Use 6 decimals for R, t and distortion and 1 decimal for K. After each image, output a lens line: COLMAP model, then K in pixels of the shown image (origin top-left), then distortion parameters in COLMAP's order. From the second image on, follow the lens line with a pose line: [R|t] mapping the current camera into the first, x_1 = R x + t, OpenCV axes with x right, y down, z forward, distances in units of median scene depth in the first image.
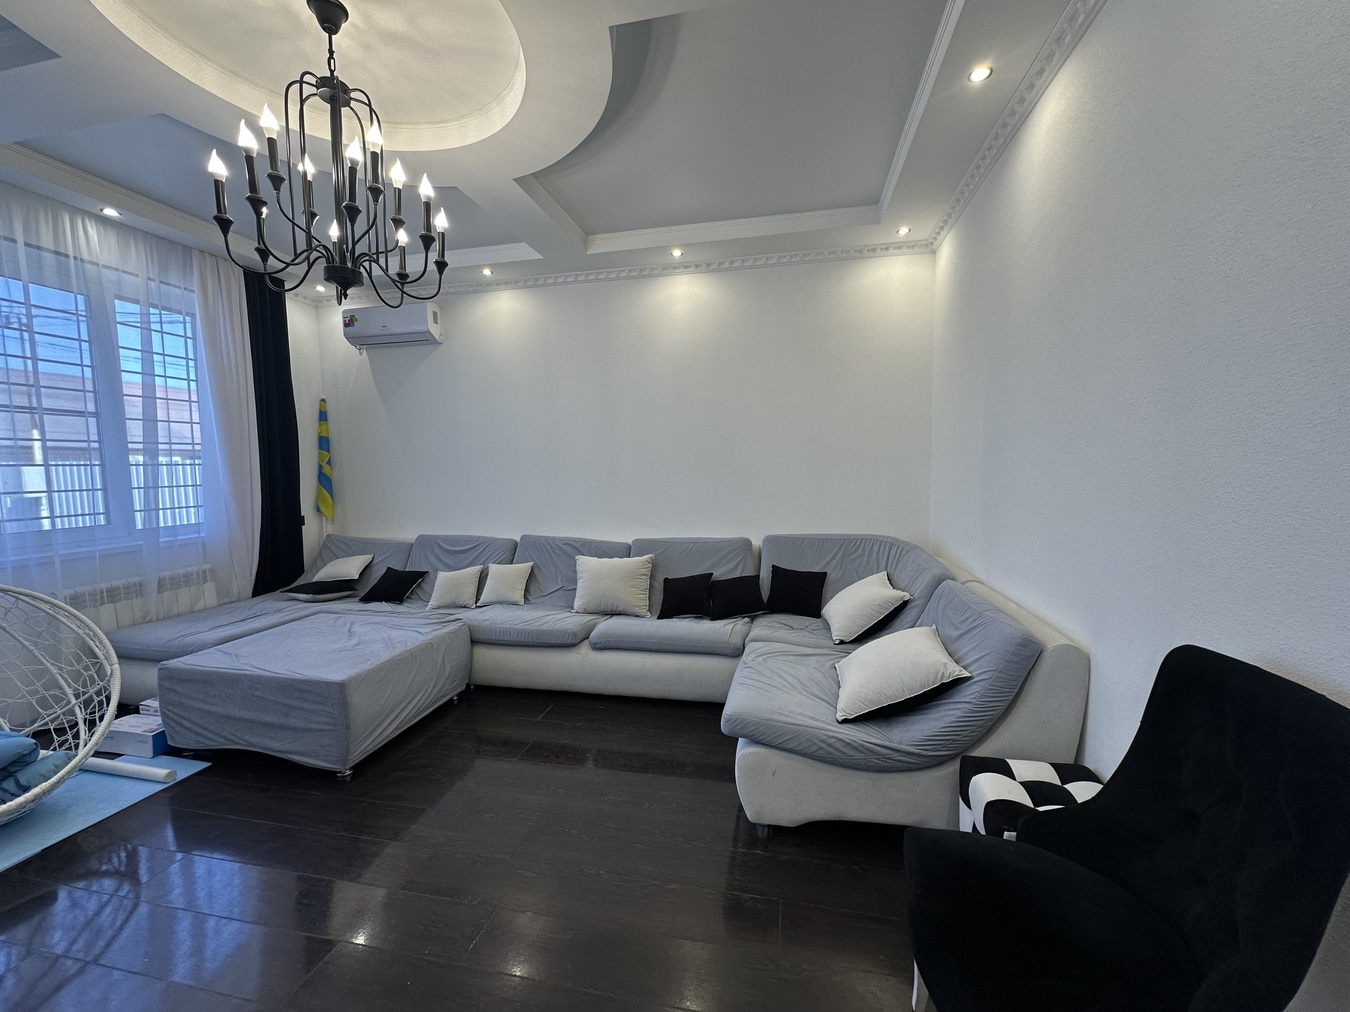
lens RADIAL K [[539.4, 0, 676.2], [0, 539.4, 507.6], [0, 0, 1]] dist [-0.003575, 0.000579]
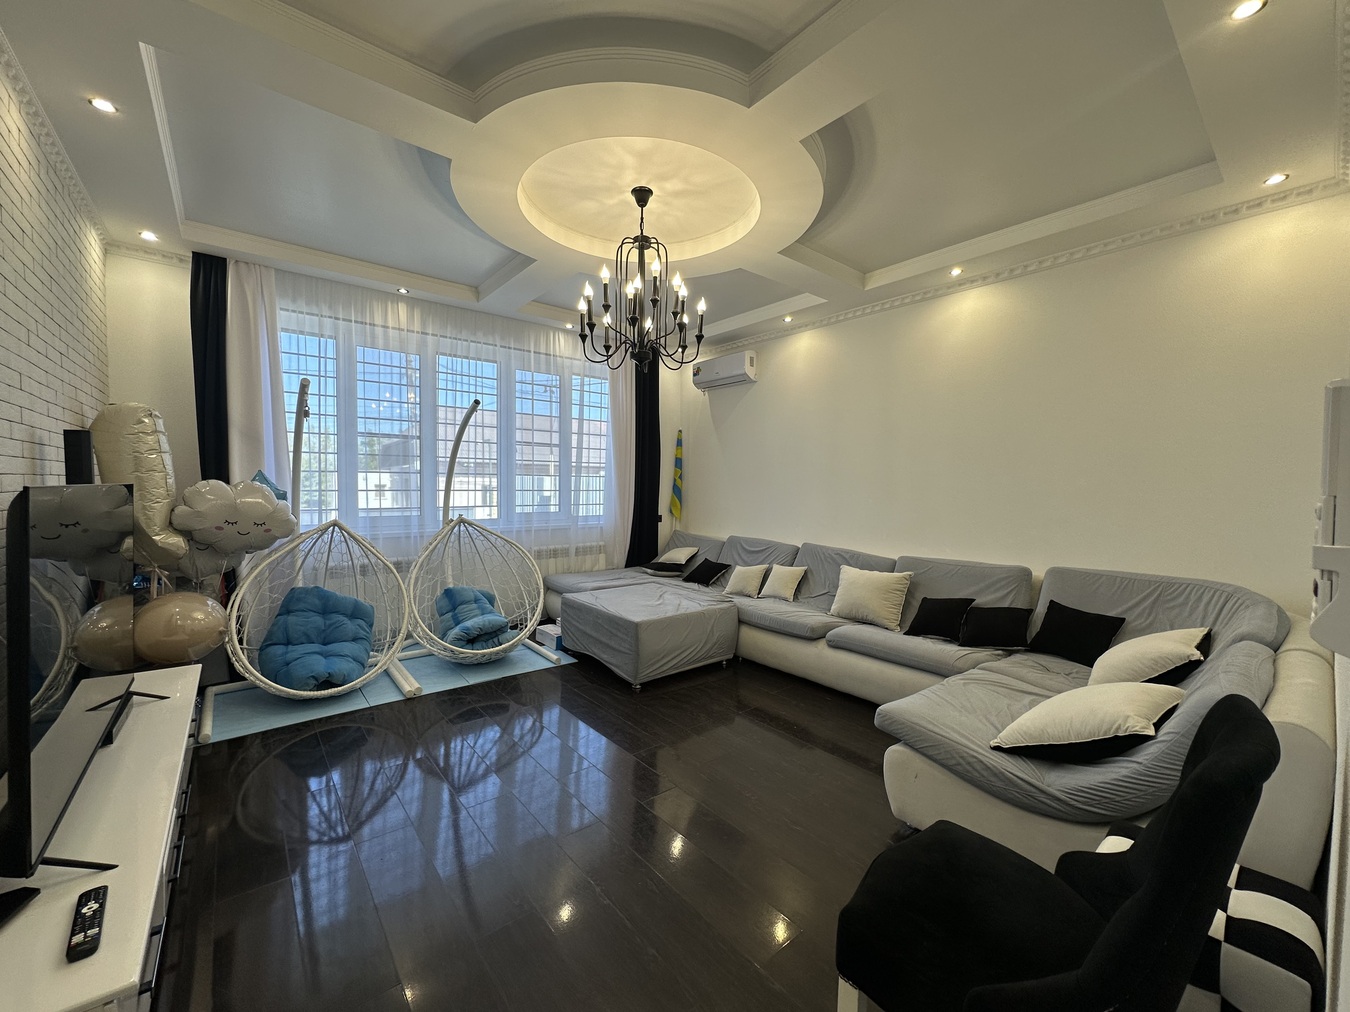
lens RADIAL K [[539.4, 0, 674.8], [0, 539.4, 507.3], [0, 0, 1]] dist [-0.003575, 0.000579]
pose [[0.780605, 0.050191, -0.623006, 0.257840], [-0.073292, 0.997244, -0.011492, 0.011390], [0.620713, 0.054632, 0.782132, -0.079573]]
